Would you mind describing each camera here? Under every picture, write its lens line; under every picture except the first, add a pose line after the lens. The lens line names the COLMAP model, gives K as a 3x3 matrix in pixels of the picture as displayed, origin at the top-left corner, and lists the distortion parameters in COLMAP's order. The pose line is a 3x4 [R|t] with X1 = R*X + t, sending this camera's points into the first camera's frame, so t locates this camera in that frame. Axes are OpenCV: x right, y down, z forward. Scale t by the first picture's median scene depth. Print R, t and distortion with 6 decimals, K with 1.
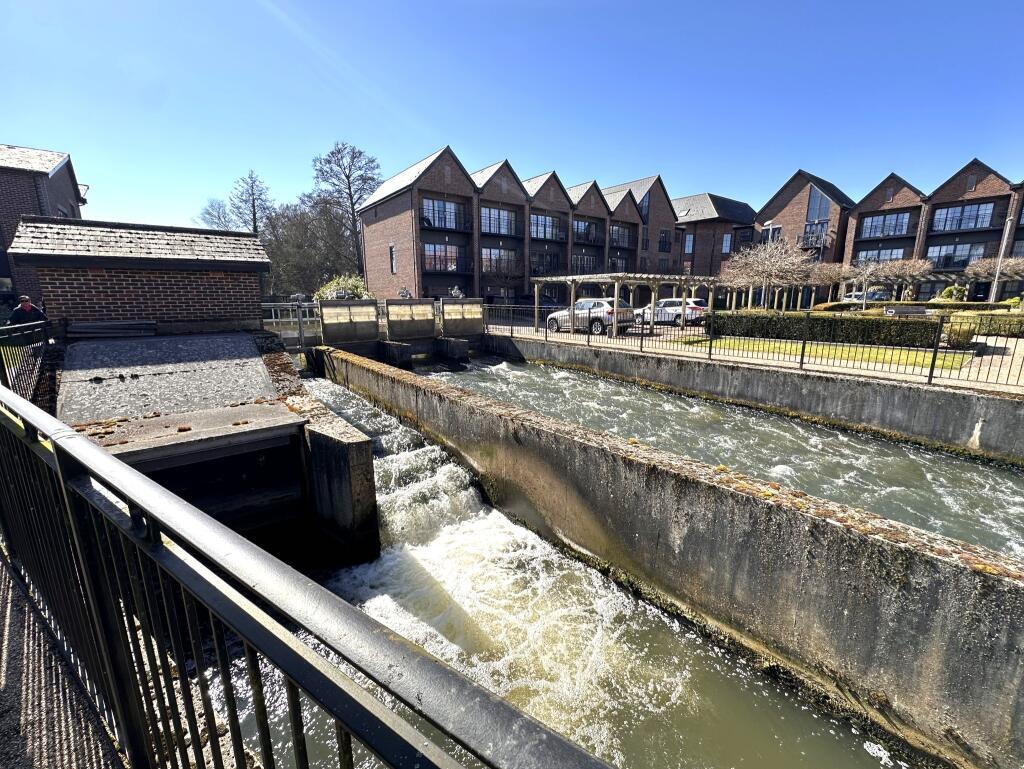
lens RADIAL K [[417.8, 0, 506.6], [0, 417.8, 383.4], [0, 0, 1]] dist [-0.008469, -0.000133]
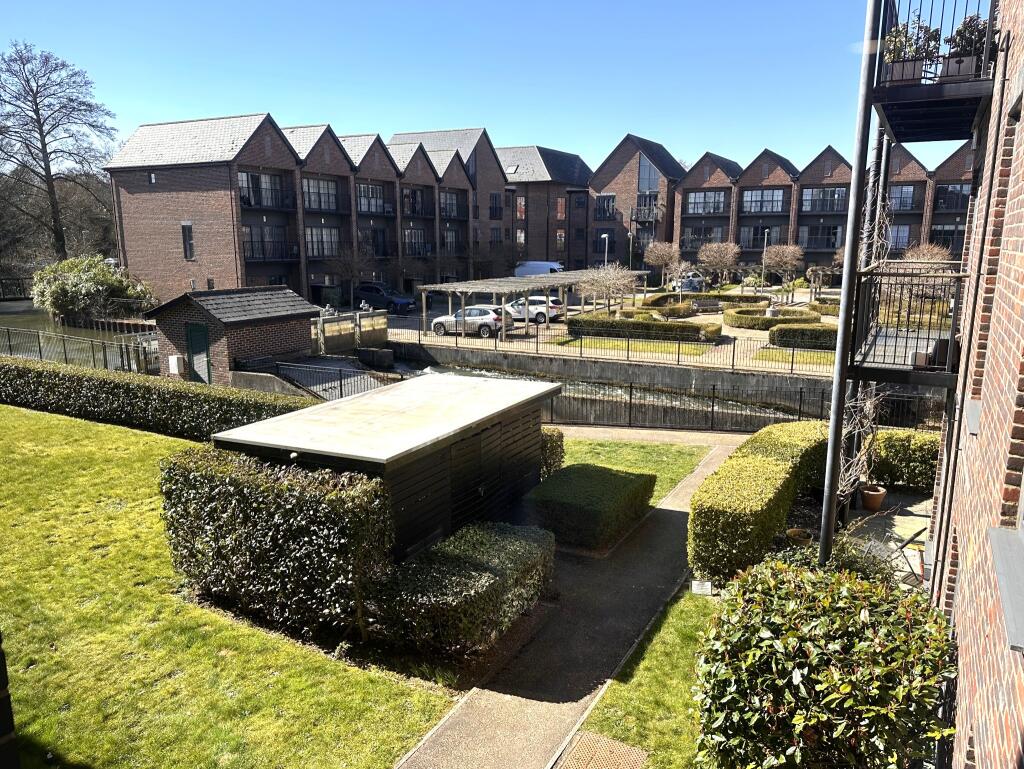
lens RADIAL K [[734.1, 0, 512.8], [0, 734.1, 386.4], [0, 0, 1]] dist [-0.004120, -0.006709]
pose [[0.910789, -0.074349, 0.406122, -0.279130], [0.076712, 0.996998, 0.010483, 0.001626], [-0.405682, 0.021607, 0.913759, -0.452513]]
